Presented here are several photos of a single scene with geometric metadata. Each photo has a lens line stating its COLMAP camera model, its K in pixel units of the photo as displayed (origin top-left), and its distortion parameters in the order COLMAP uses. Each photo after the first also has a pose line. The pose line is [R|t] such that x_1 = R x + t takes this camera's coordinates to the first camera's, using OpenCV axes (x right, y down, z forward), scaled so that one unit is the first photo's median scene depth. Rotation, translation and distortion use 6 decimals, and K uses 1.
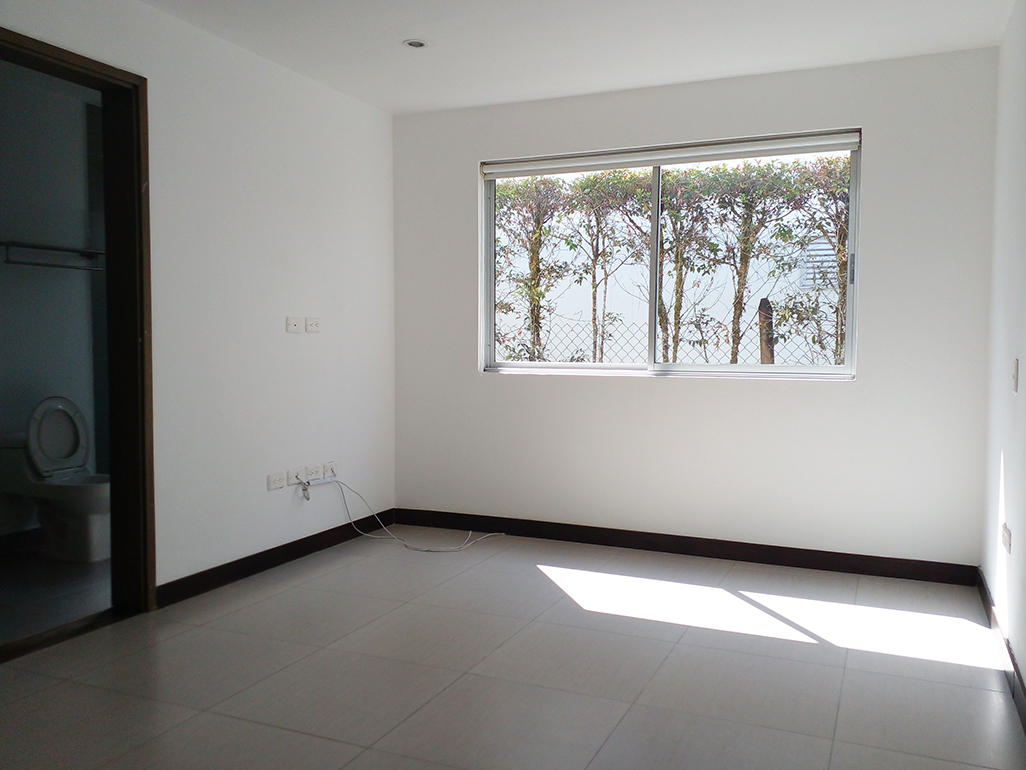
lens RADIAL K [[848.2, 0, 527.3], [0, 848.2, 382.3], [0, 0, 1]] dist [0.091357, -0.104887]
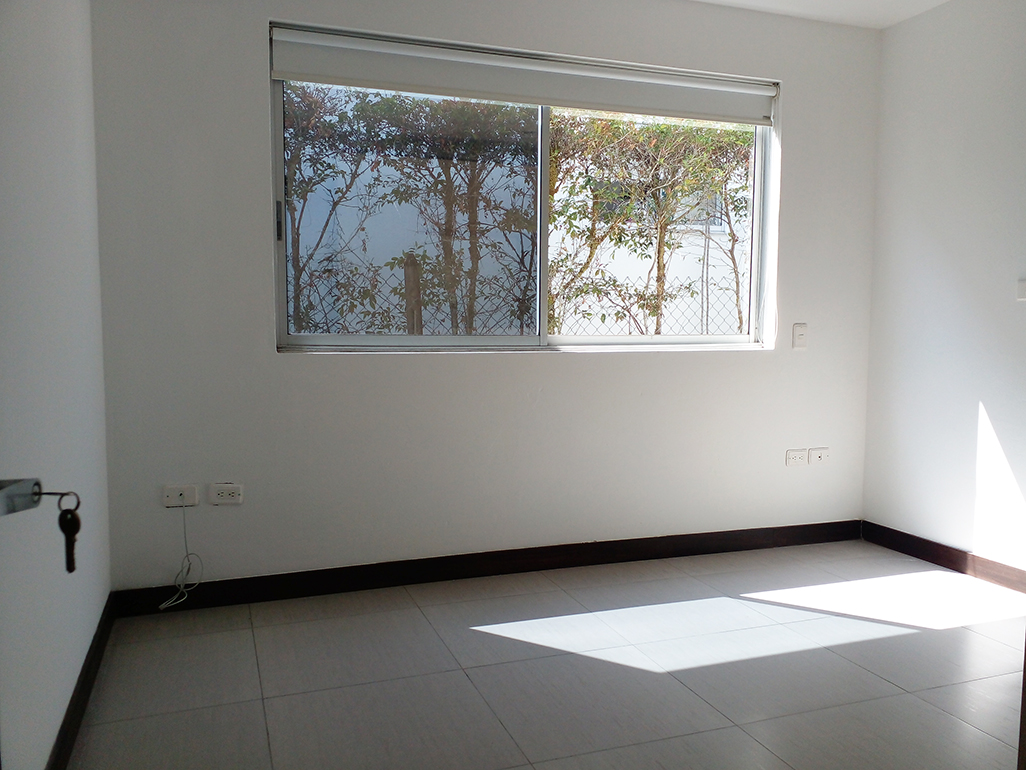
lens RADIAL K [[848.2, 0, 527.3], [0, 848.2, 382.3], [0, 0, 1]] dist [0.091357, -0.104887]
pose [[0.712273, -0.061971, 0.699161, -0.494546], [0.039836, 0.998058, 0.047881, -0.019790], [-0.700771, -0.006253, 0.713359, 0.534634]]
